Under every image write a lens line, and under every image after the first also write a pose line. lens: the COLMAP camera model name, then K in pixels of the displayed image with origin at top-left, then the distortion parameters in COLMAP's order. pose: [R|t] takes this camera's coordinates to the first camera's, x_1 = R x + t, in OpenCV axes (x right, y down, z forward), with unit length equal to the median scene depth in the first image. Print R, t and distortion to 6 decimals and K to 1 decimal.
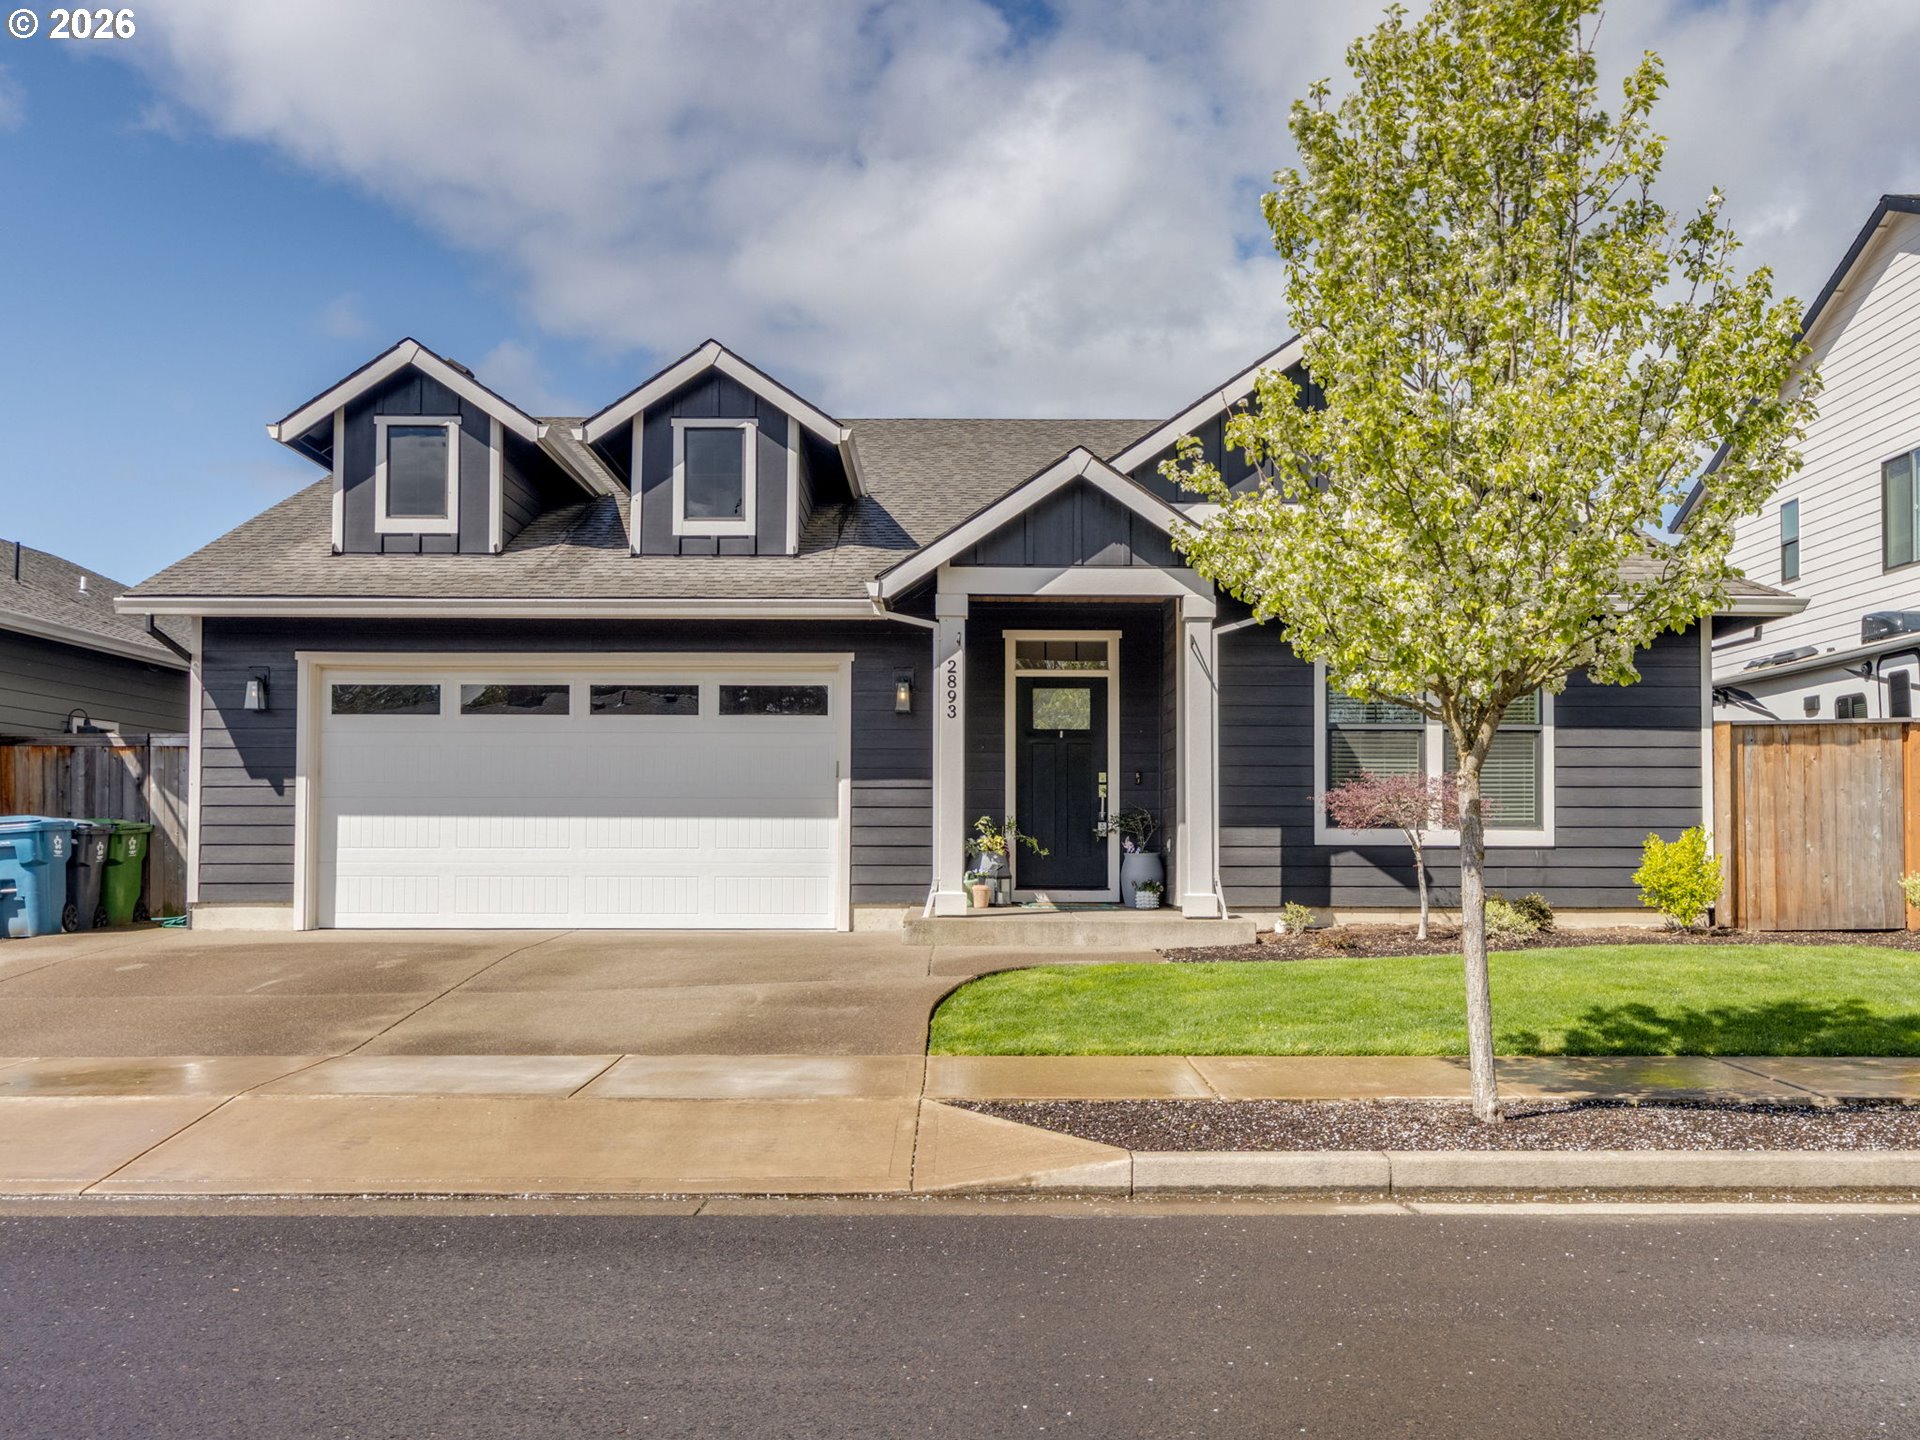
lens RADIAL K [[1803.3, 0, 956.4], [0, 1803.3, 732.1], [0, 0, 1]] dist [-0.006993, 0.000000]
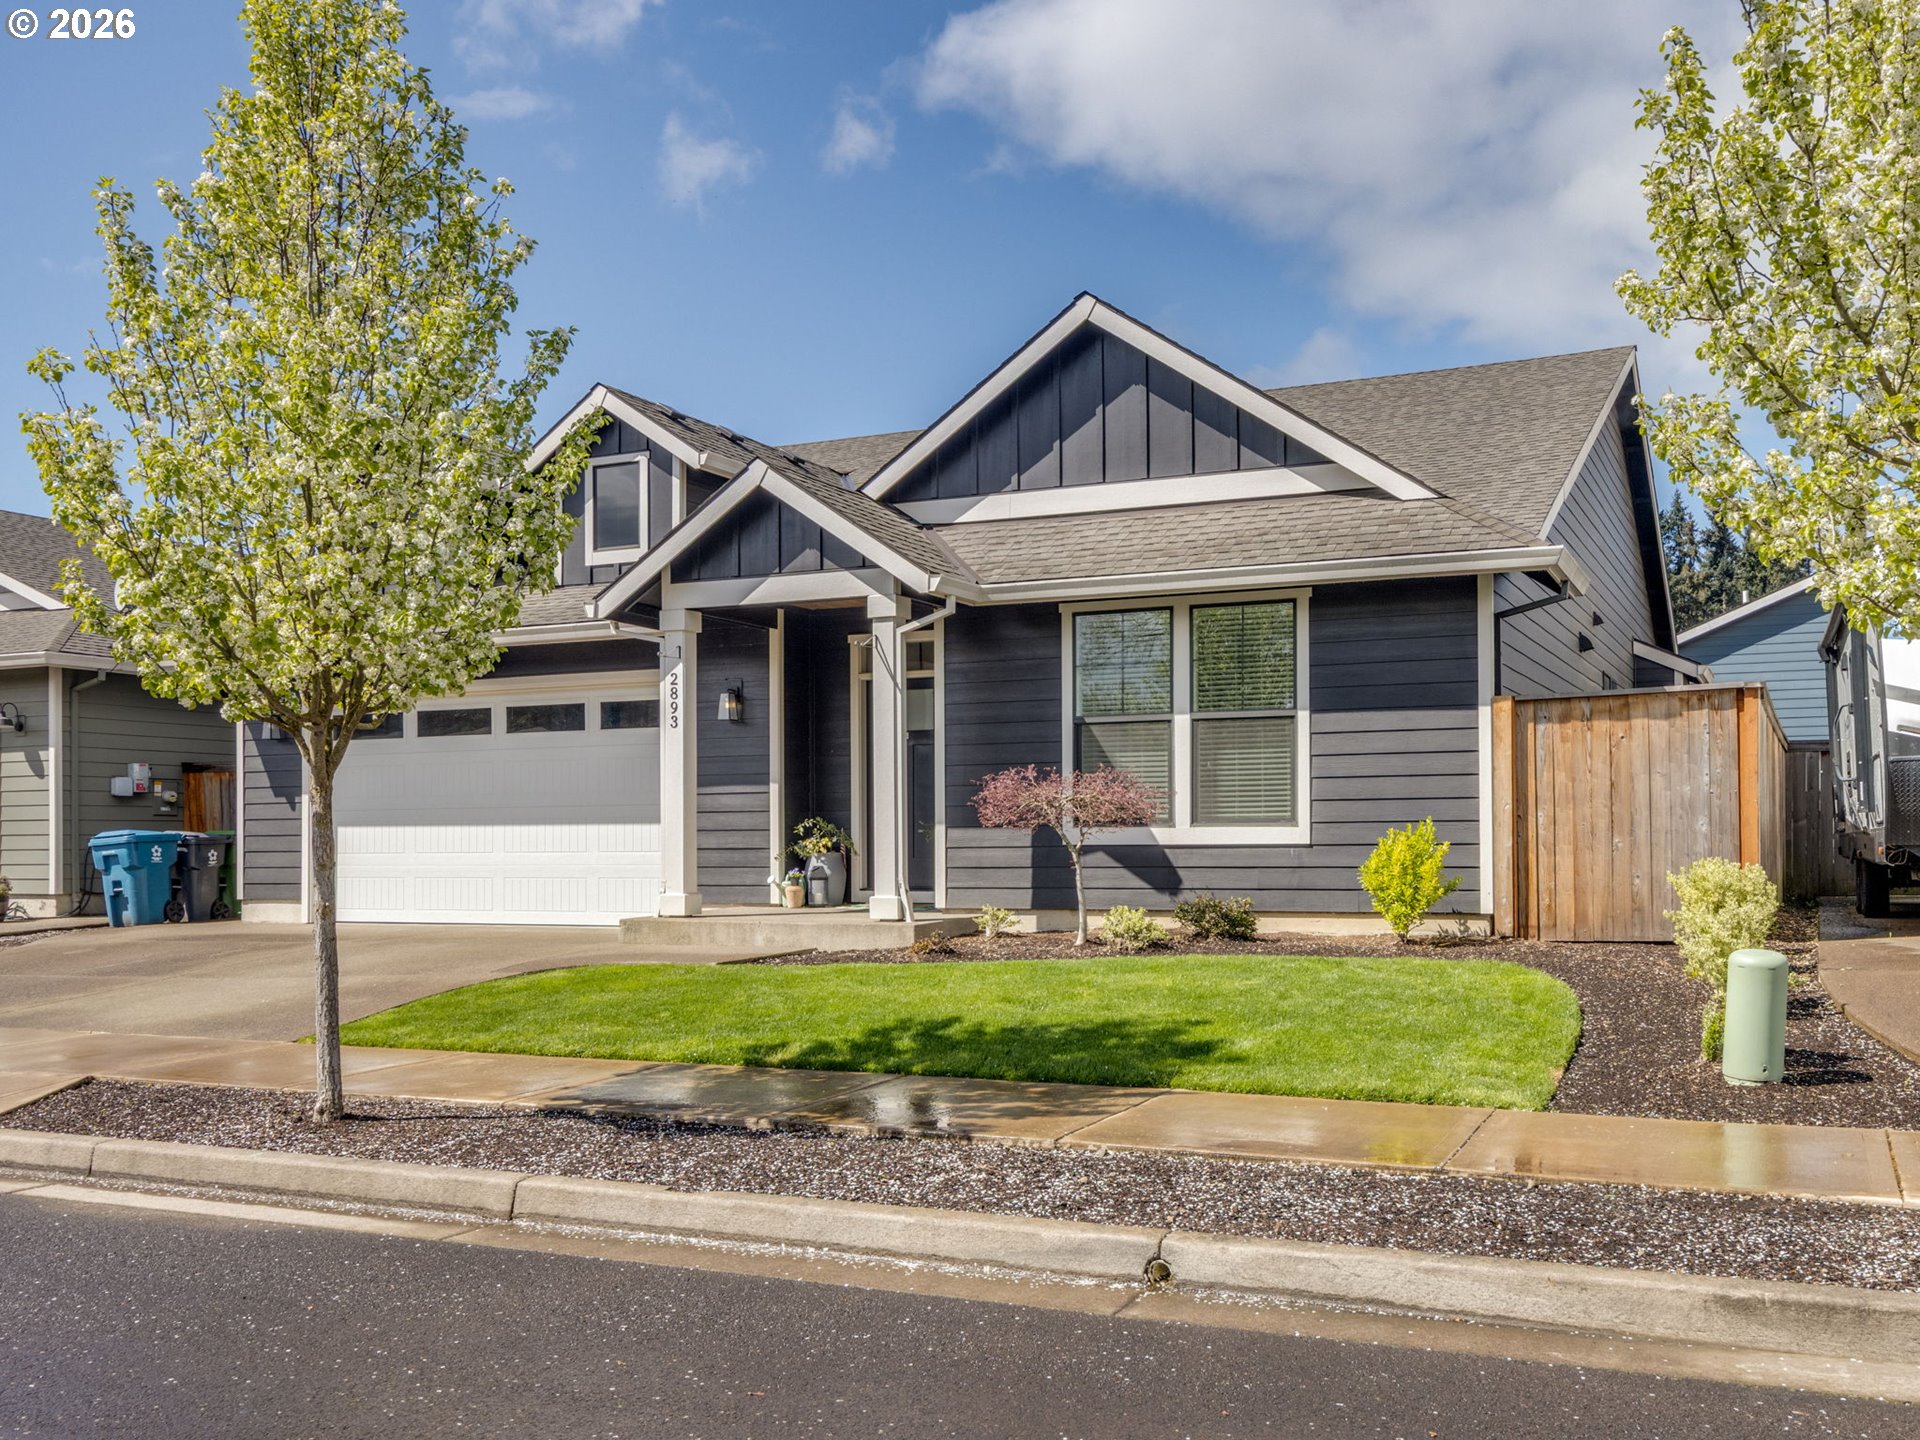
lens RADIAL K [[1803.3, 0, 971.3], [0, 1803.3, 788.8], [0, 0, 1]] dist [-0.006993, 0.000000]
pose [[0.903257, -0.021933, -0.428539, 0.561108], [0.038789, 0.998778, 0.030639, 0.001576], [0.427343, -0.044298, 0.903004, 0.115599]]
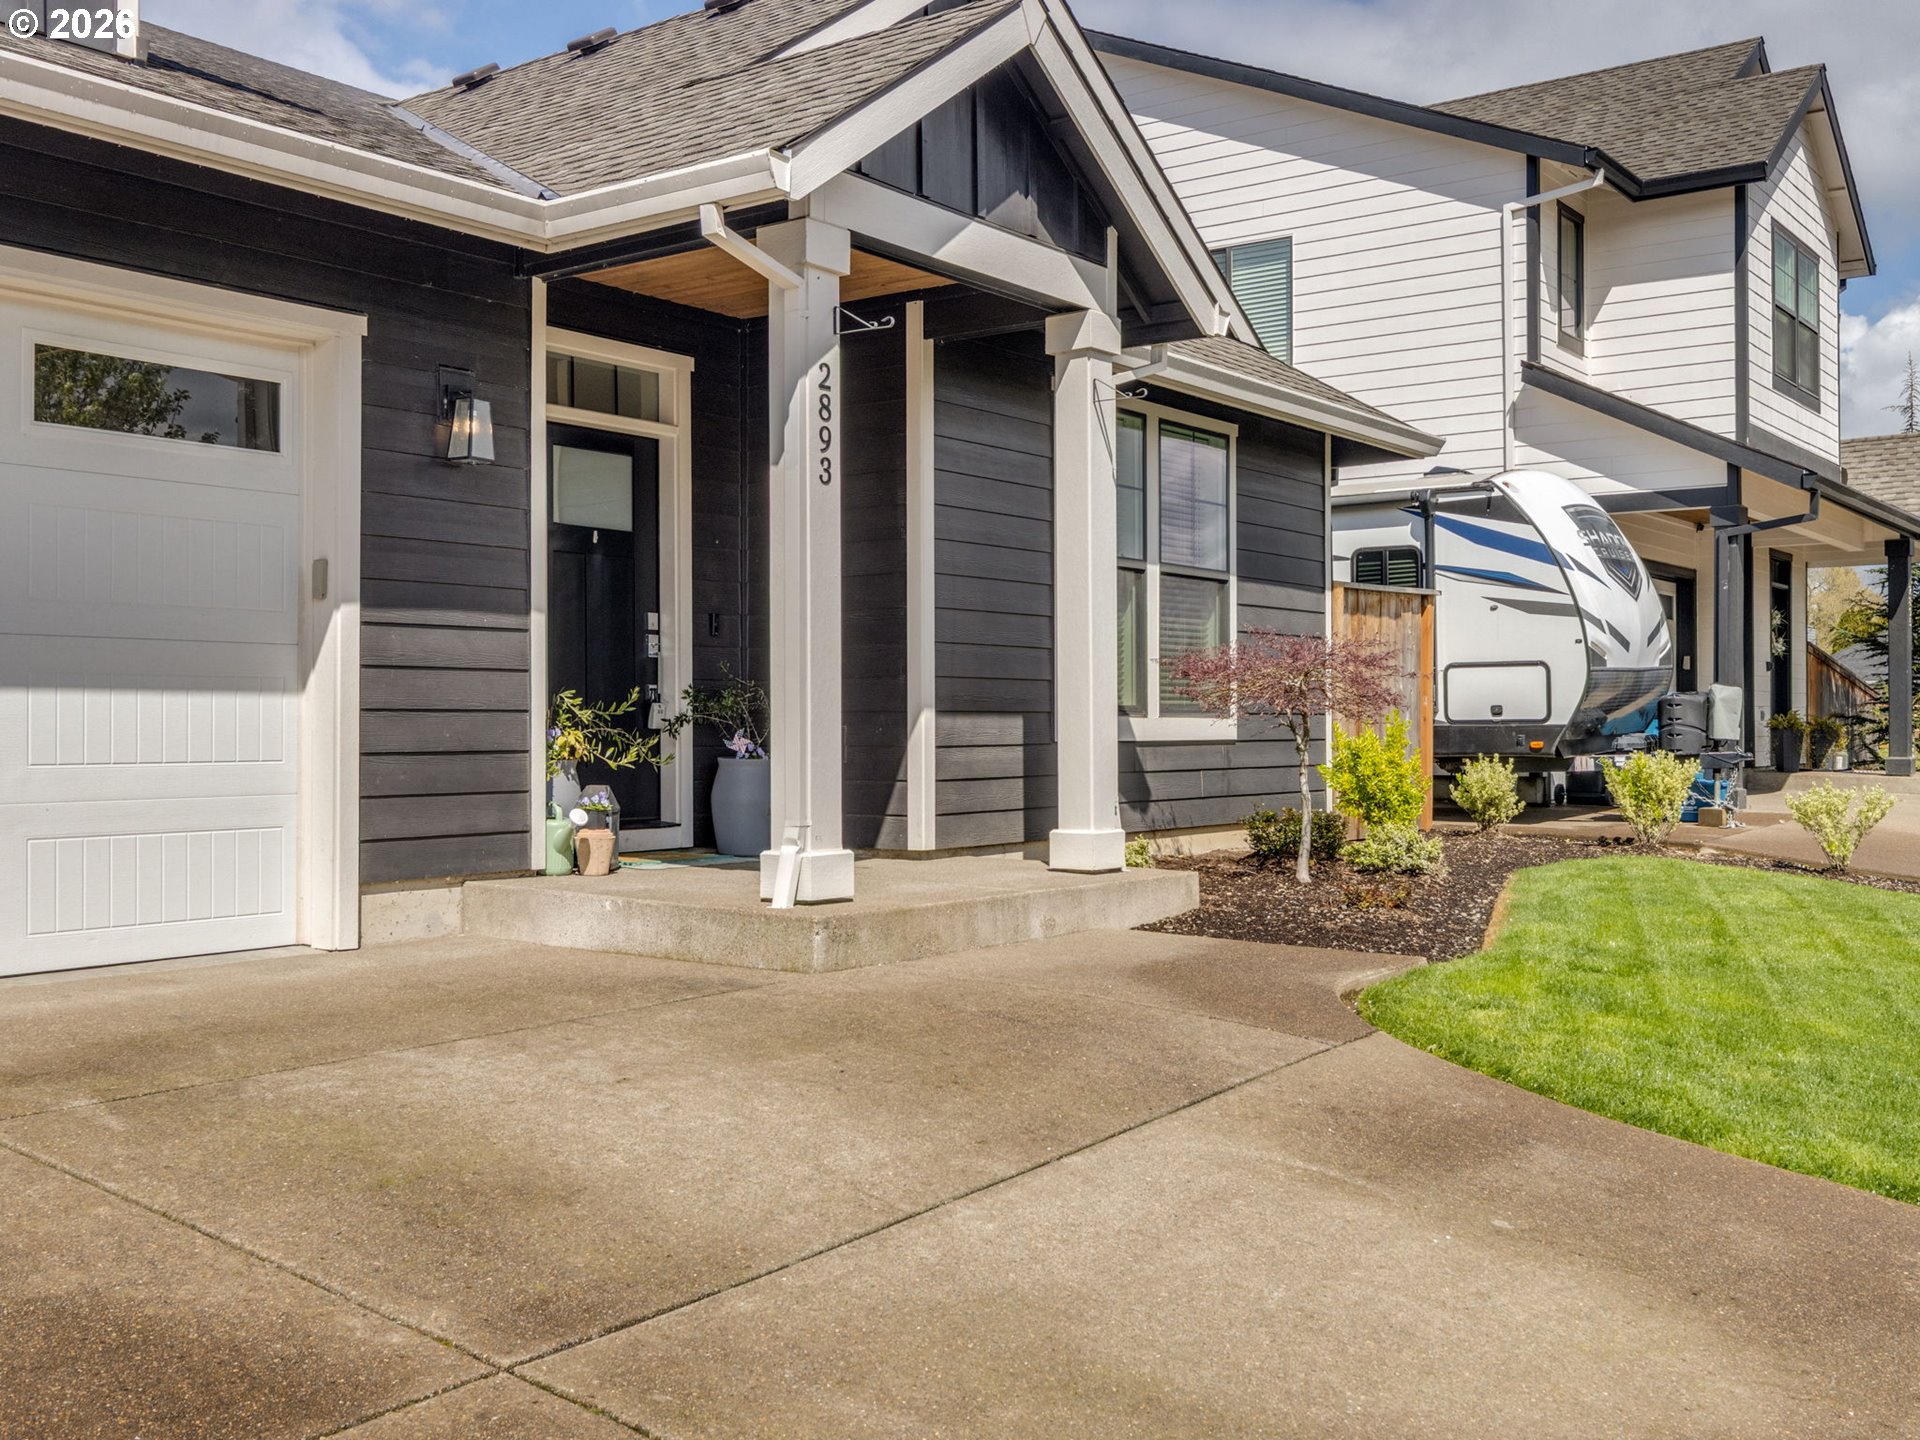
lens RADIAL K [[1938.4, 0, 962.3], [0, 1938.4, 715.5], [0, 0, 1]] dist [-0.008105, 0.000000]
pose [[0.594178, 0.000439, 0.804334, -0.364706], [-0.049087, 0.998156, 0.035716, 0.030264], [-0.802835, -0.060704, 0.593103, 0.617910]]
